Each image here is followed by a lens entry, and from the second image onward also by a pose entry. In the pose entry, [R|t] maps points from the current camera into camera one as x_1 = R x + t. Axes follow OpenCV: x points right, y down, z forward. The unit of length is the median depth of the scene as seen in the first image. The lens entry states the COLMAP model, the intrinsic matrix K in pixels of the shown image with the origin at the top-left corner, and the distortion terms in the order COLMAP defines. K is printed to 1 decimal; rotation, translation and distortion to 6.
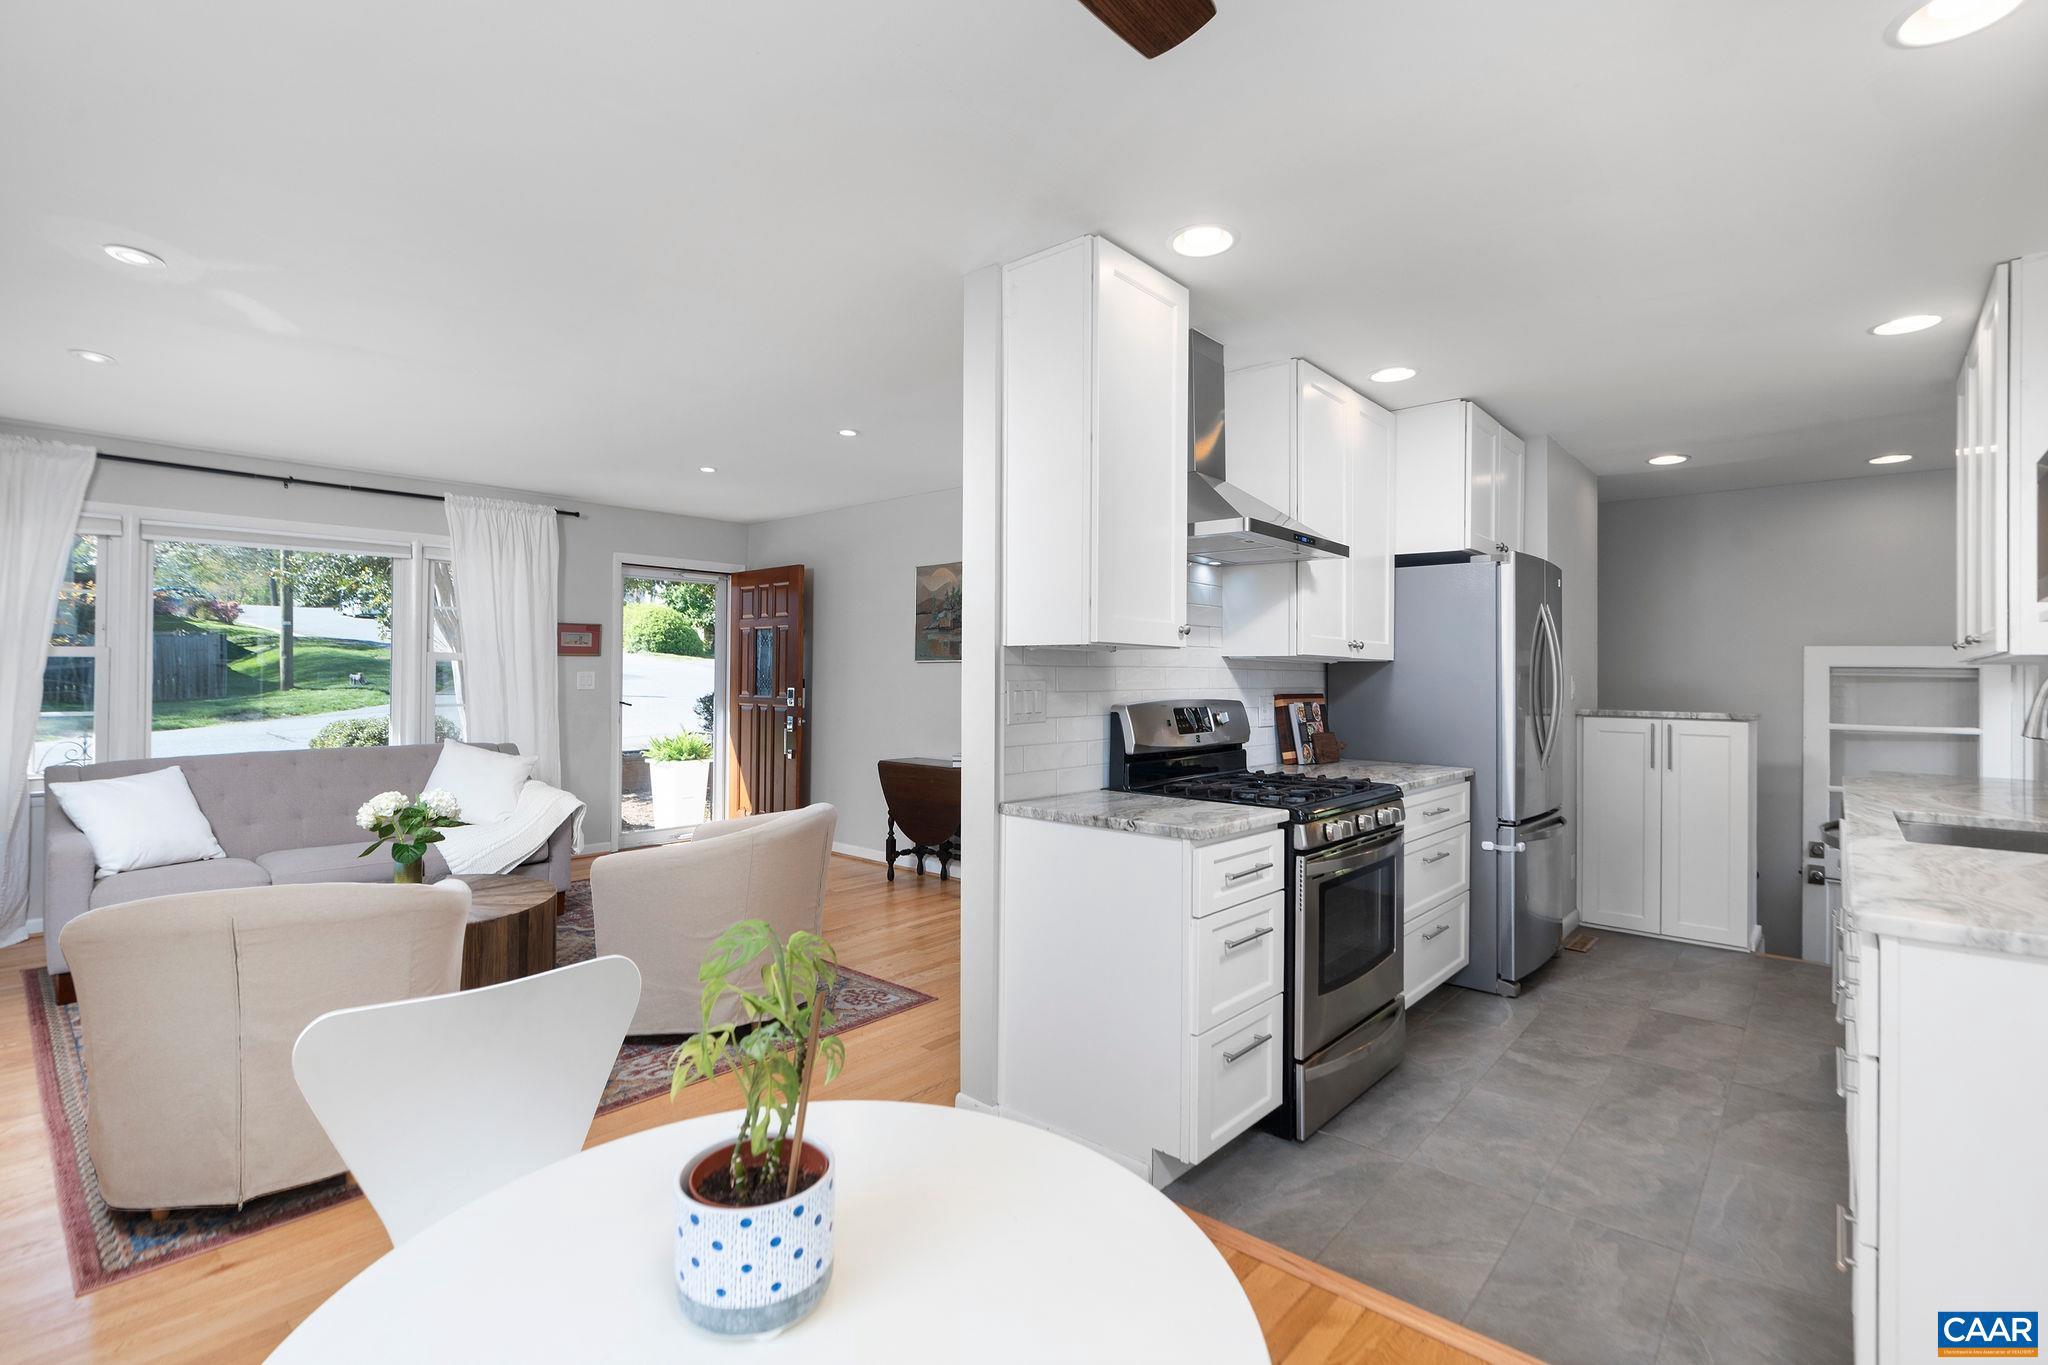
lens RADIAL K [[936.9, 0, 1026.7], [0, 936.9, 672.2], [0, 0, 1]] dist [0.001746, 0.000192]
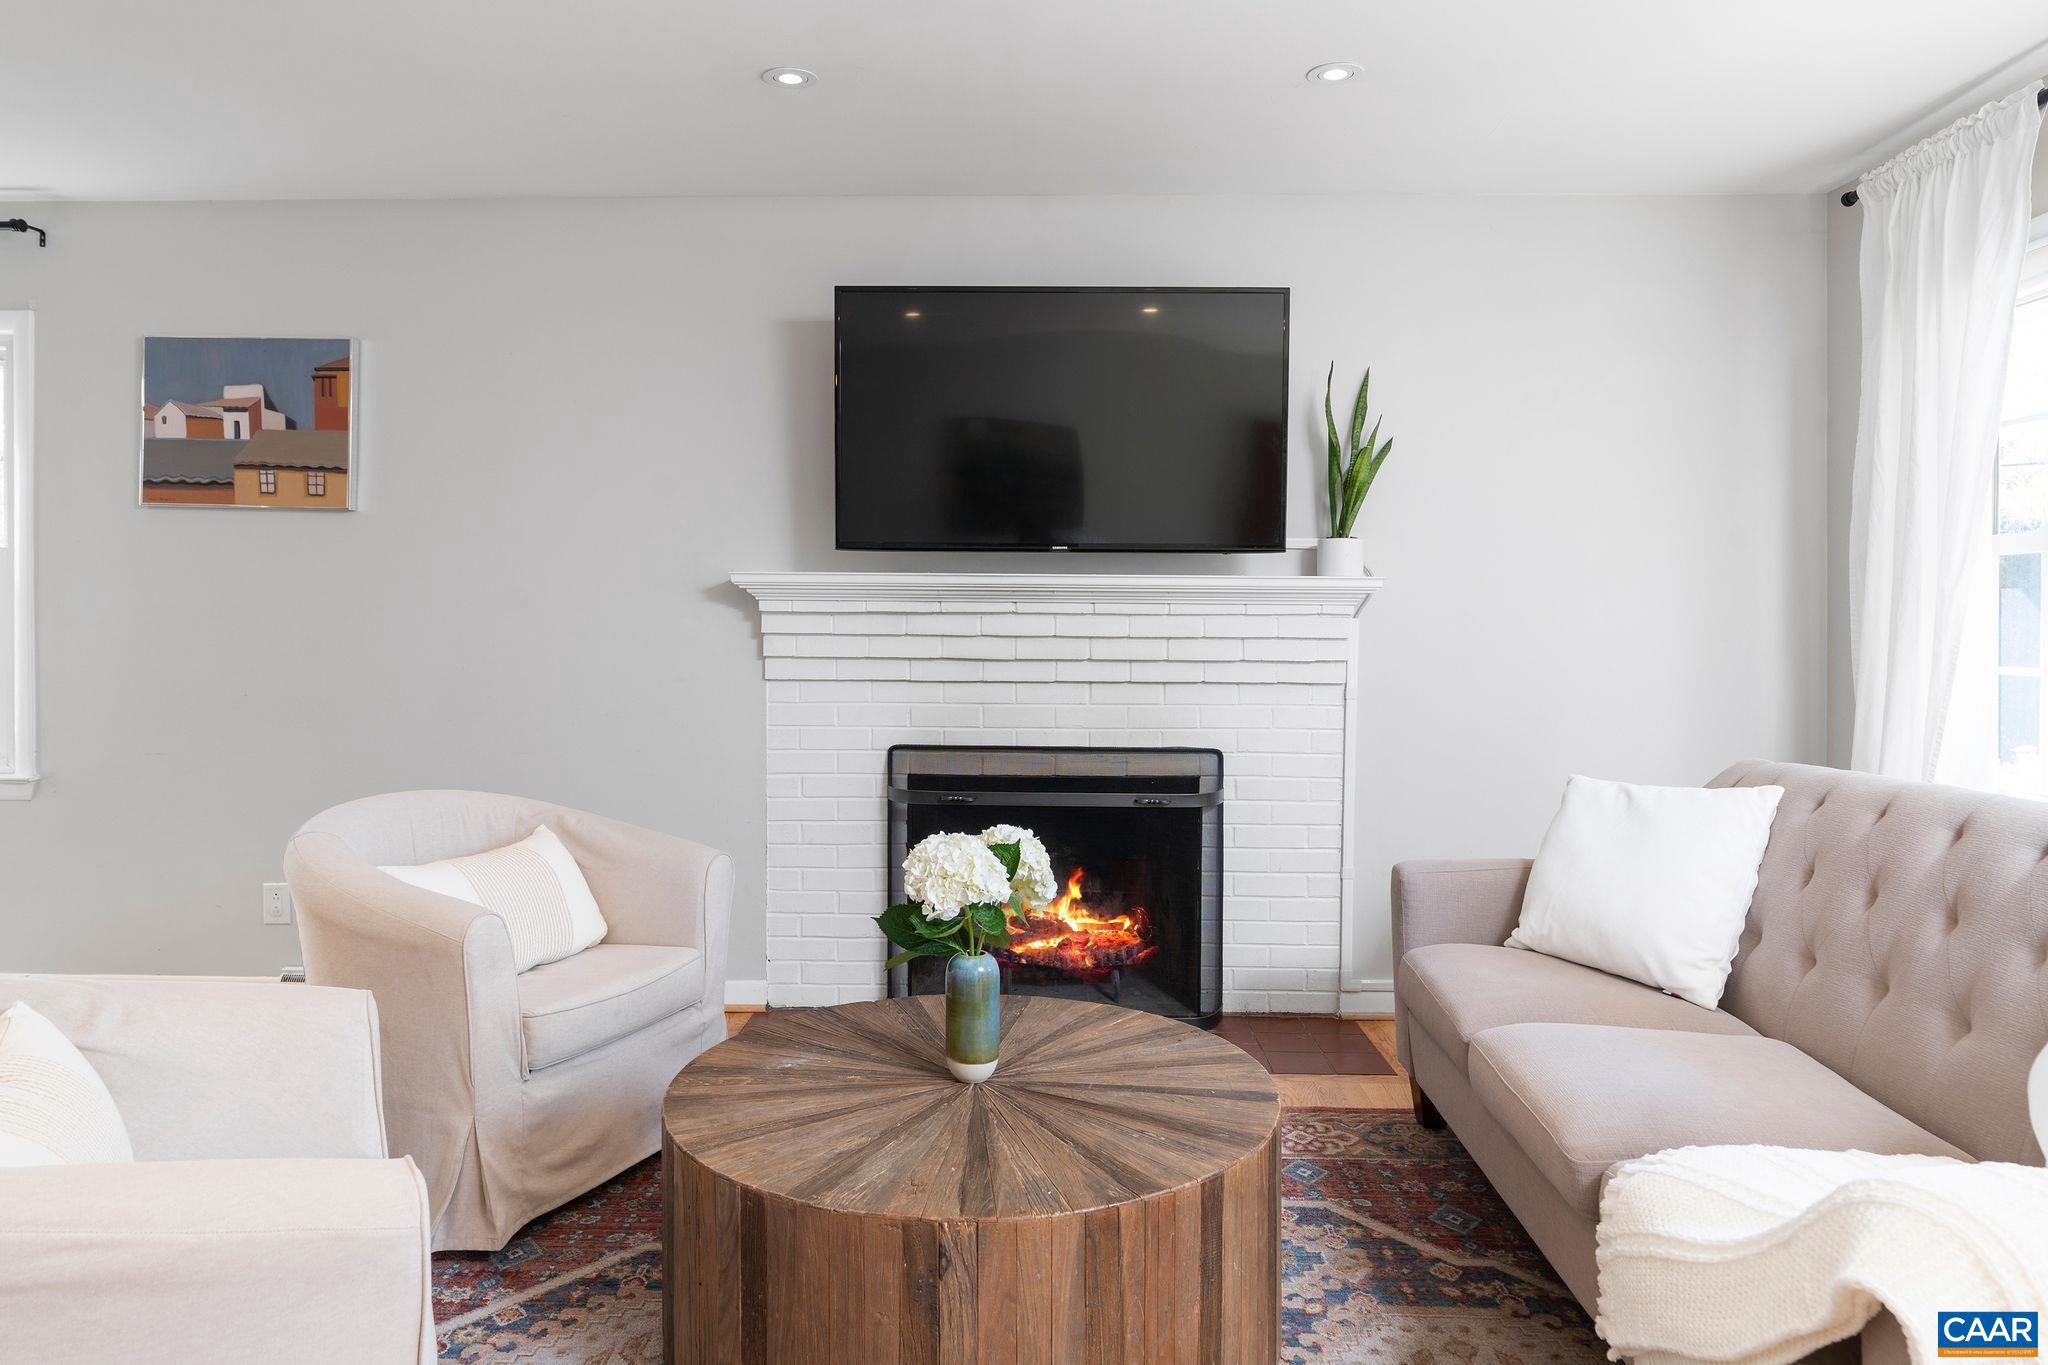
lens RADIAL K [[1283.4, 0, 1024.0], [0, 1283.4, 651.6], [0, 0, 1]] dist [0.007208, 0.001858]
pose [[-0.765409, 0.007579, -0.643500, -0.205545], [-0.008257, 0.999733, 0.021596, 0.020351], [0.643491, 0.021843, -0.765142, 1.064244]]
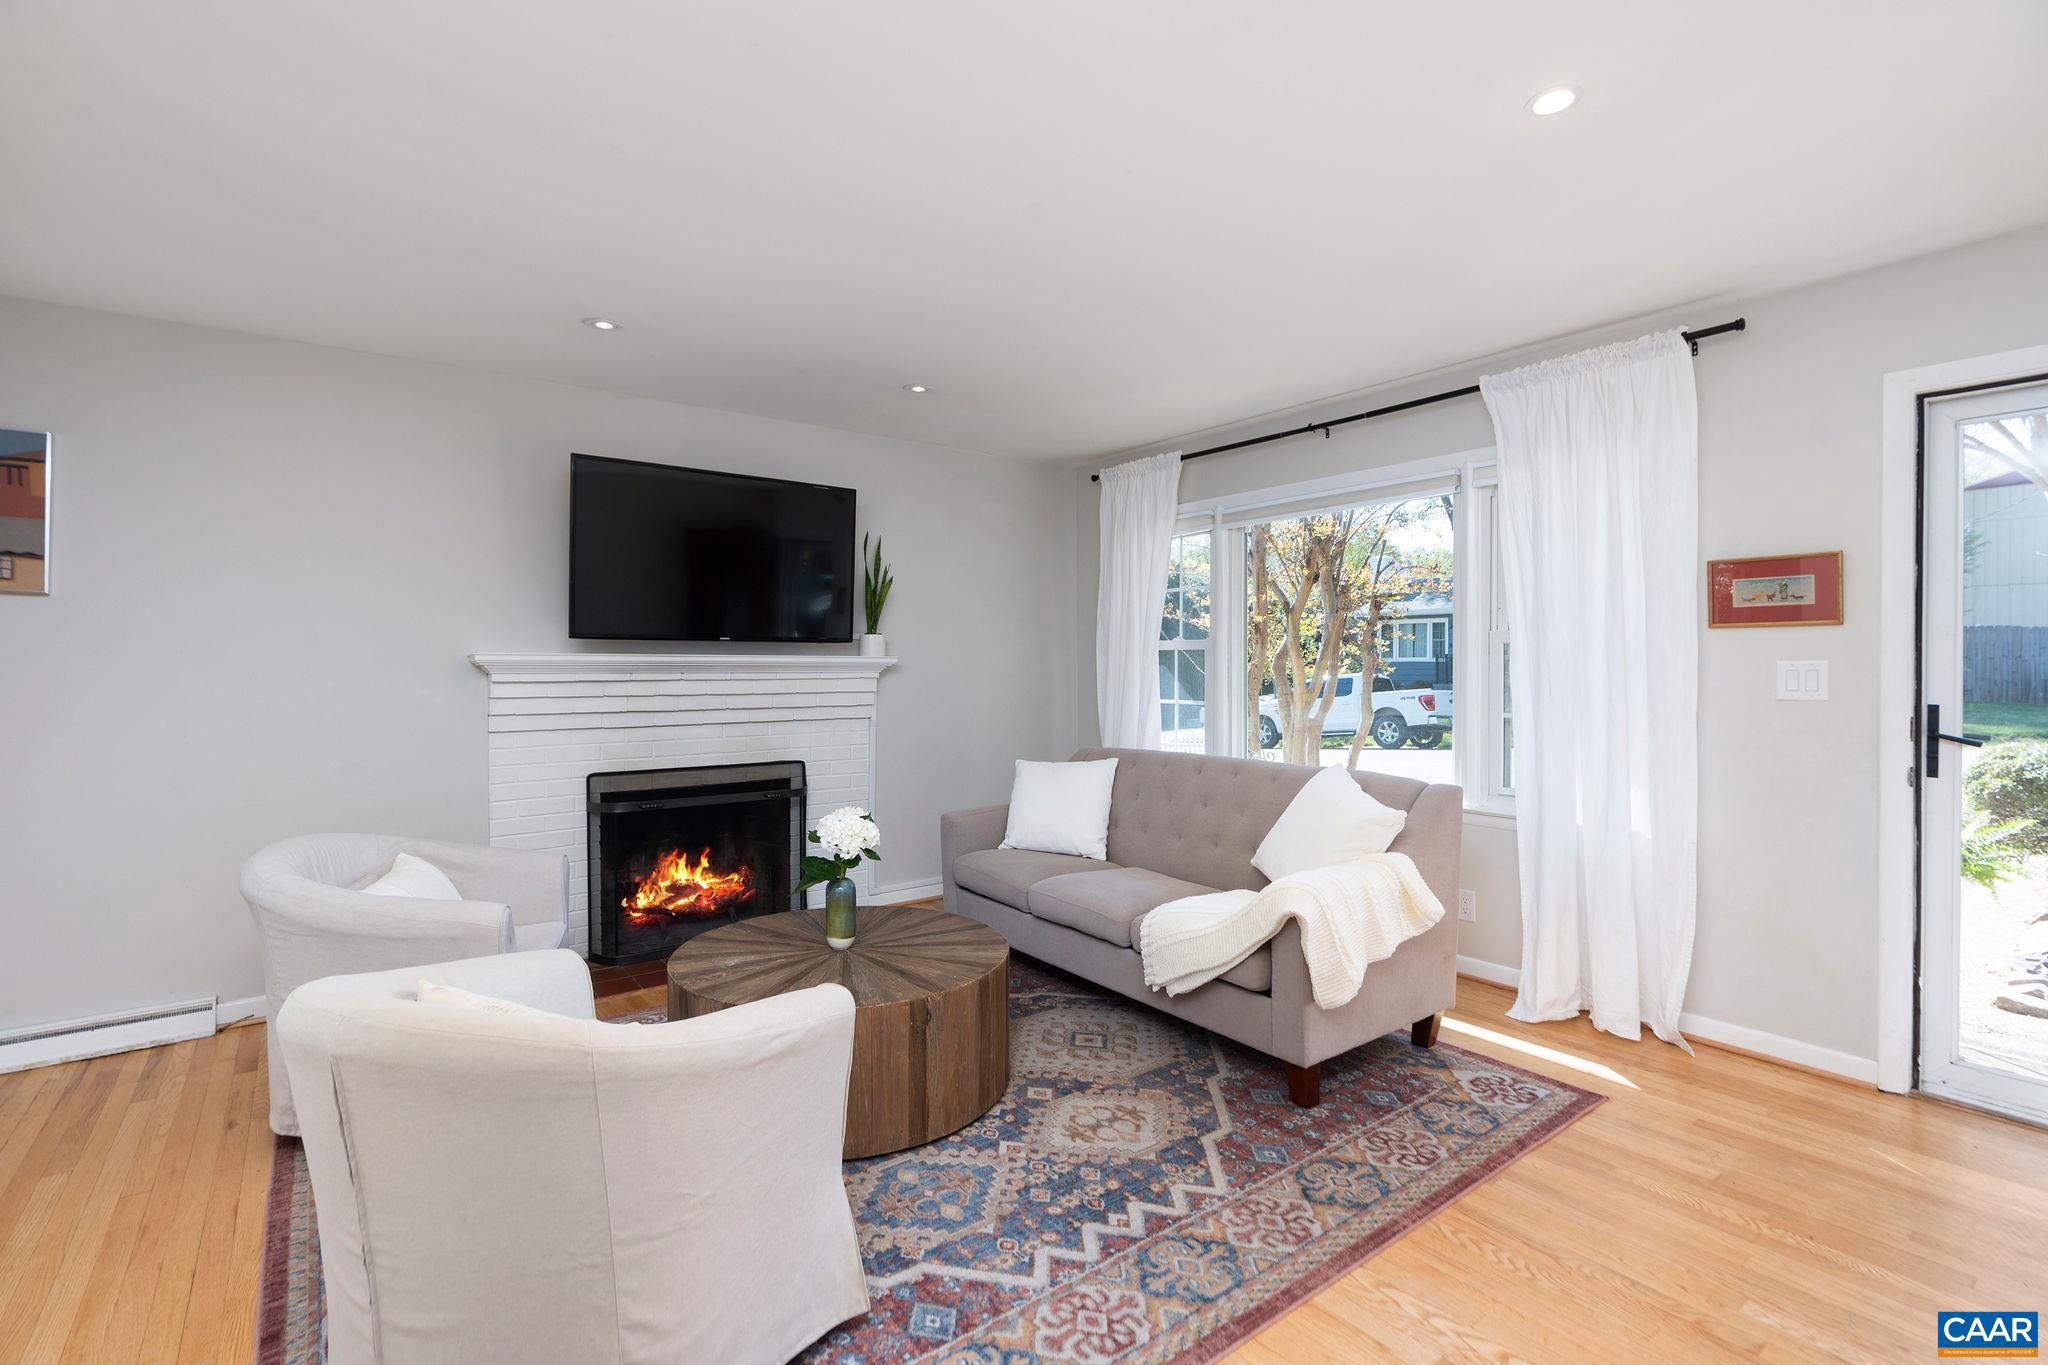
lens RADIAL K [[936.9, 0, 1026.7], [0, 936.9, 672.2], [0, 0, 1]] dist [0.001746, 0.000192]
pose [[-0.193788, 0.004030, -0.981035, 0.066702], [0.001895, 0.999991, 0.003733, 0.004664], [0.981042, -0.001135, -0.193794, 0.943931]]
